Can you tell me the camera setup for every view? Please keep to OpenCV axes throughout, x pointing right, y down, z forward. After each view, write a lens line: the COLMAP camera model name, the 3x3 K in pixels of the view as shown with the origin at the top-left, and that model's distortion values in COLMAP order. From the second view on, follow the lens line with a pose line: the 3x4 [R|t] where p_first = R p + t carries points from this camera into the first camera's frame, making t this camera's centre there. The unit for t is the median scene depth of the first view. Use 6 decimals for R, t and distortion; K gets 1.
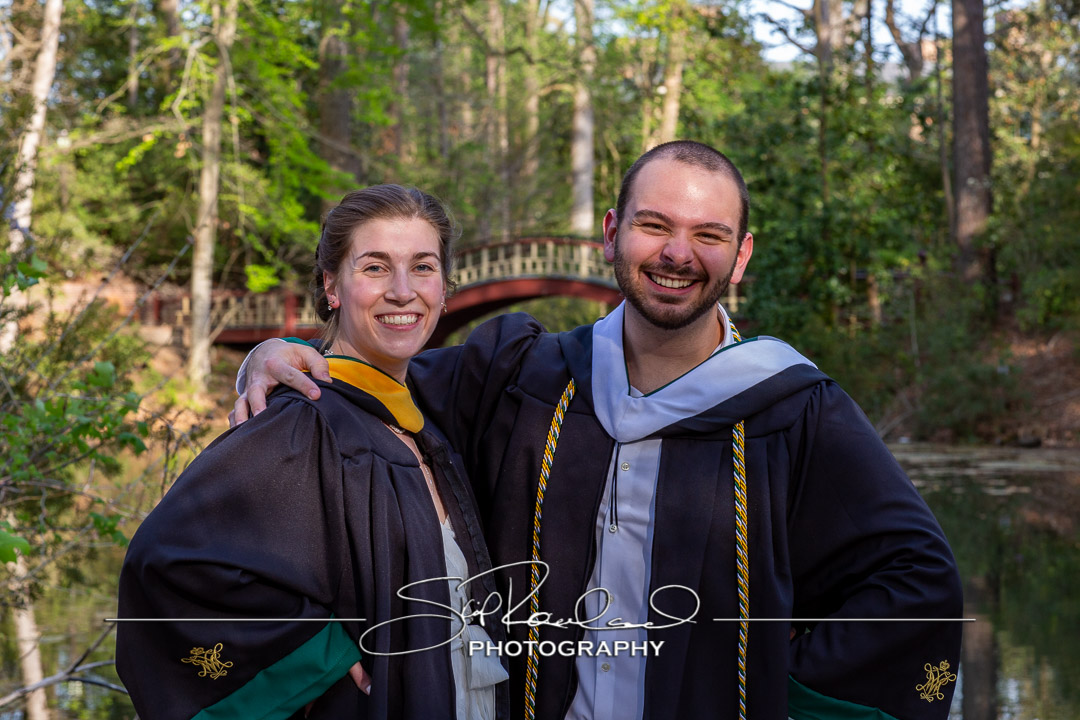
lens RADIAL K [[2708.4, 0, 540.0], [0, 2708.4, 360.0], [0, 0, 1]] dist [-0.455913, 0.191157]
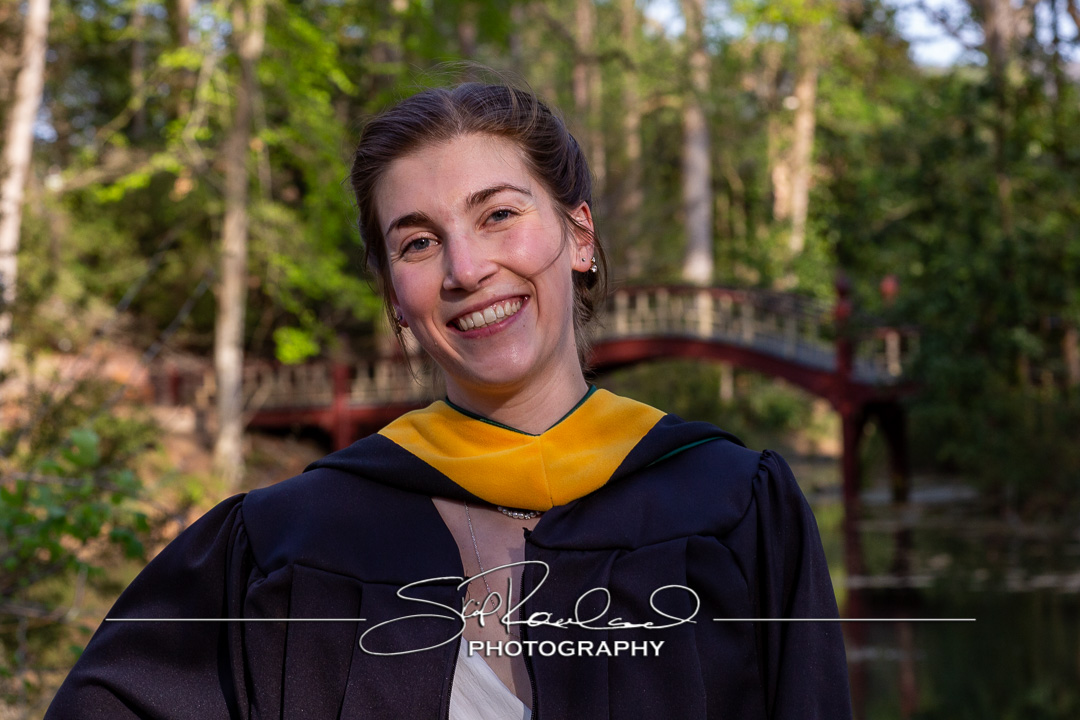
lens RADIAL K [[2594.7, 0, 540.0], [0, 2594.7, 360.0], [0, 0, 1]] dist [-0.308980, -0.182352]
pose [[0.999336, -0.023867, -0.027520, -0.011180], [0.023043, 0.999288, -0.029883, -0.001497], [0.028213, 0.029229, 0.999174, 0.233953]]
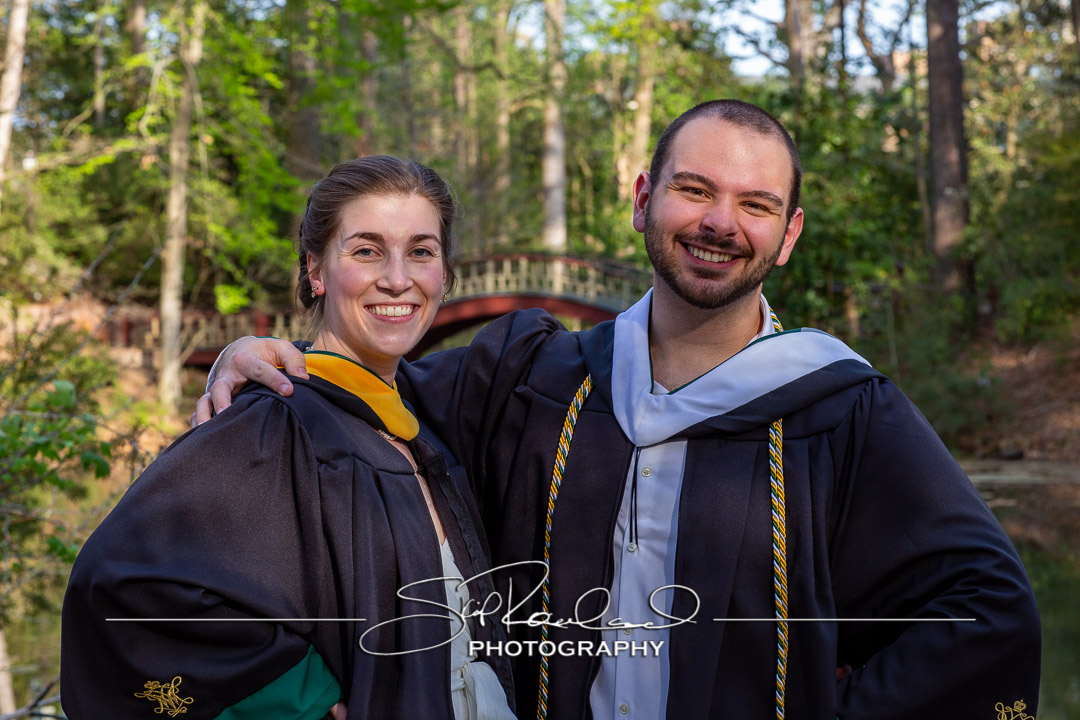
lens RADIAL K [[2594.7, 0, 540.0], [0, 2594.7, 360.0], [0, 0, 1]] dist [-0.308980, -0.182352]
pose [[0.999811, -0.012103, 0.015216, -0.004780], [0.012255, 0.999876, -0.009918, 0.002974], [-0.015094, 0.010102, 0.999835, 0.049897]]
